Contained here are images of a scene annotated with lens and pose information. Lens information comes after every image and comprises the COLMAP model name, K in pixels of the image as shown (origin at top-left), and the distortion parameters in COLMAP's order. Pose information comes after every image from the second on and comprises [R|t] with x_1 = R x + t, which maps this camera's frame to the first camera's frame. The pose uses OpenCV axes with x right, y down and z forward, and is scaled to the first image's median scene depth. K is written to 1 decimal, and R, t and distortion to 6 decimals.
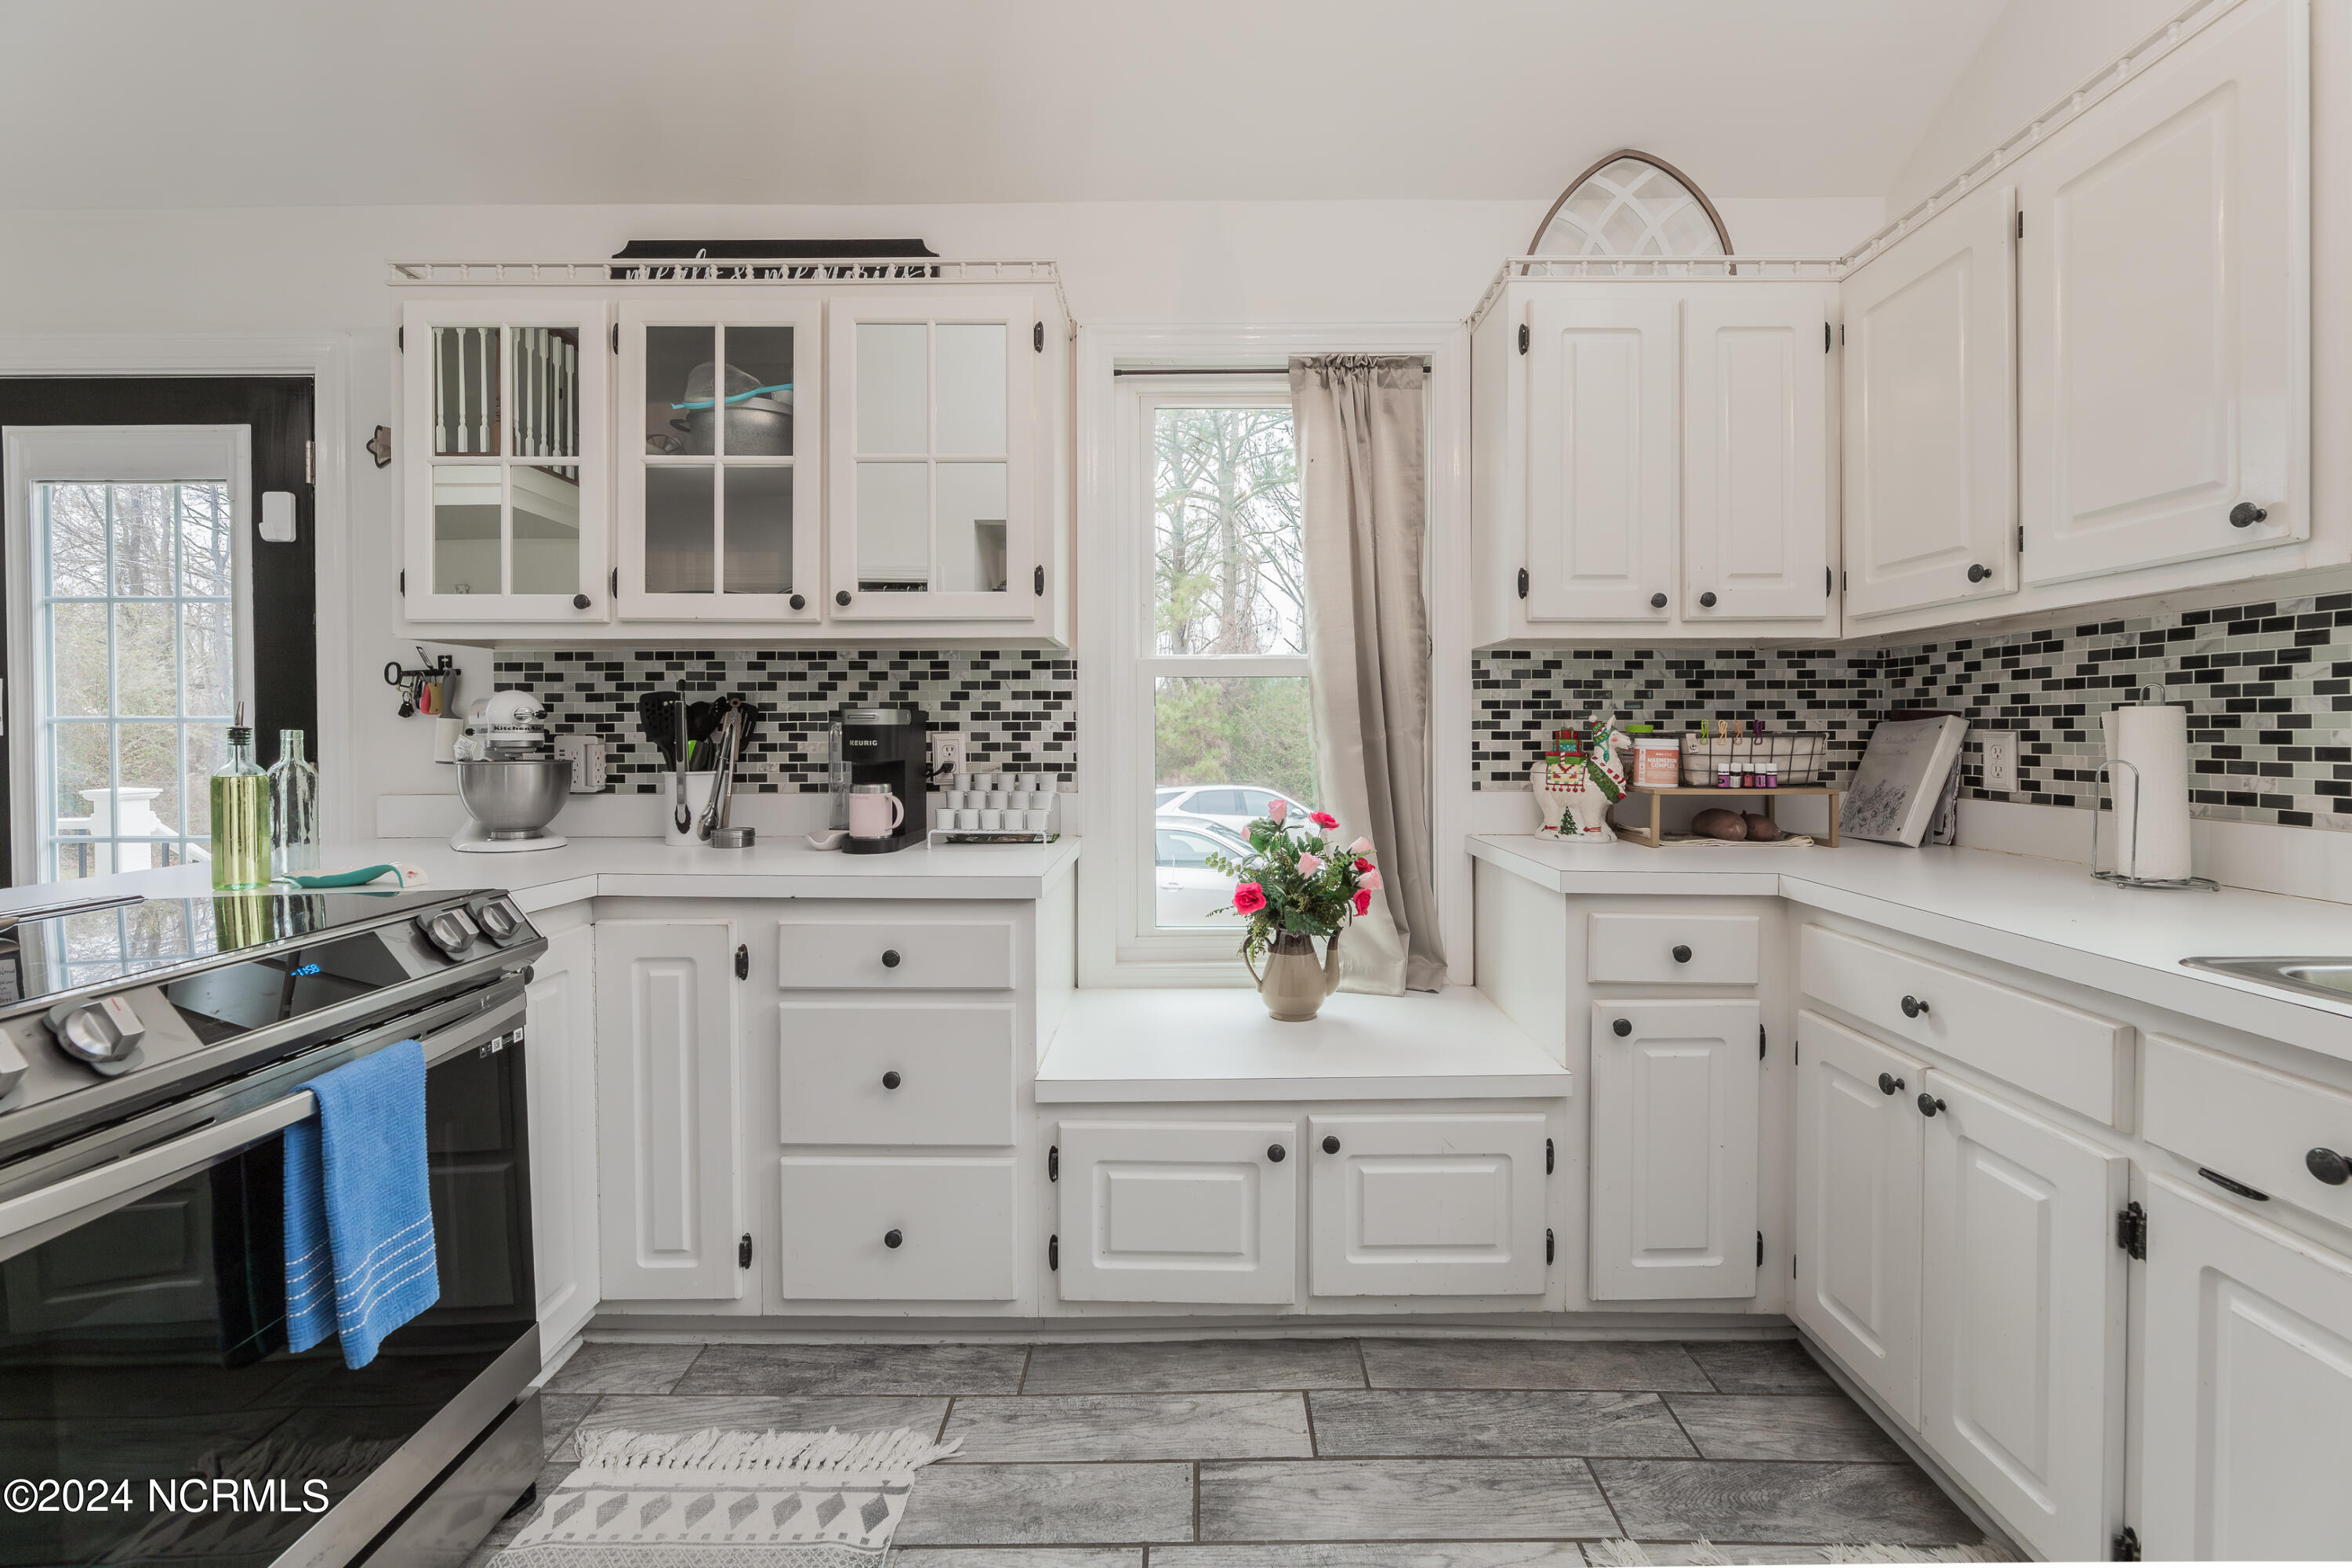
lens RADIAL K [[977.2, 0, 1182.8], [0, 977.2, 734.8], [0, 0, 1]] dist [-0.000026, 0.000003]
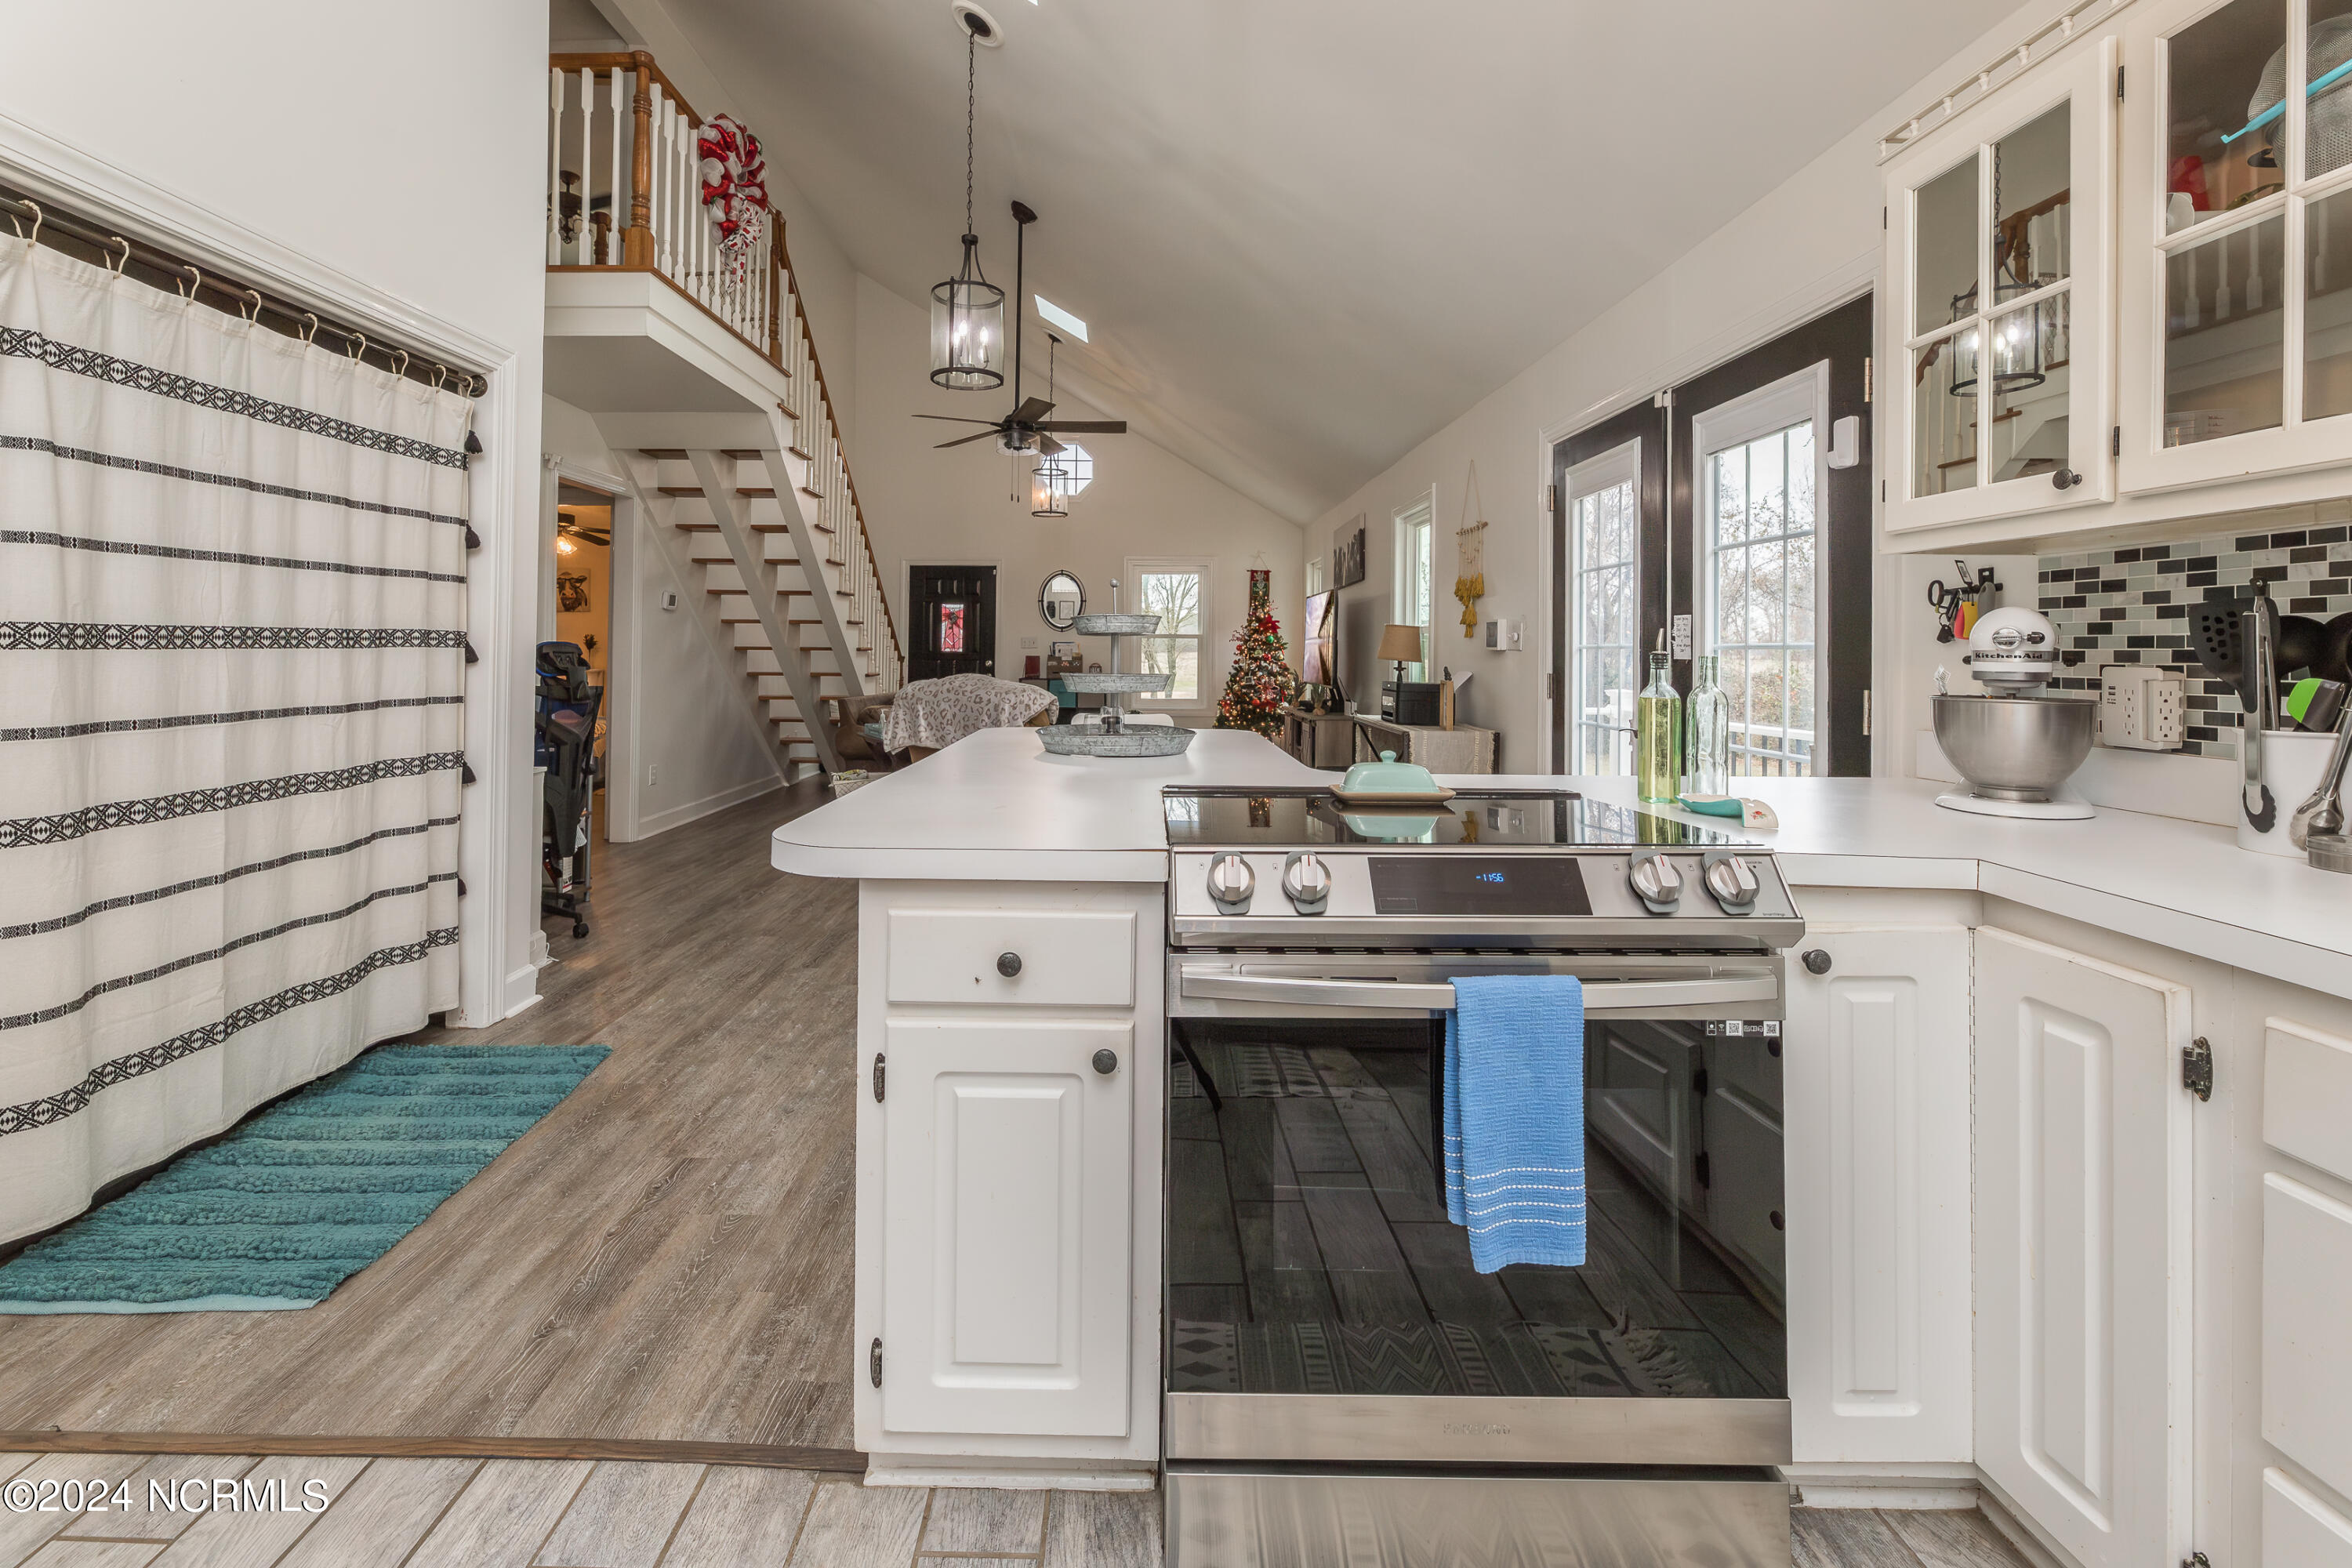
lens RADIAL K [[1001.3, 0, 1134.9], [0, 1001.3, 643.1], [0, 0, 1]] dist [-0.000721, -0.000261]
pose [[0.003495, -0.006427, -0.999973, 0.095495], [-0.013252, 0.999891, -0.006472, -0.002133], [0.999906, 0.013274, 0.003409, 0.274166]]
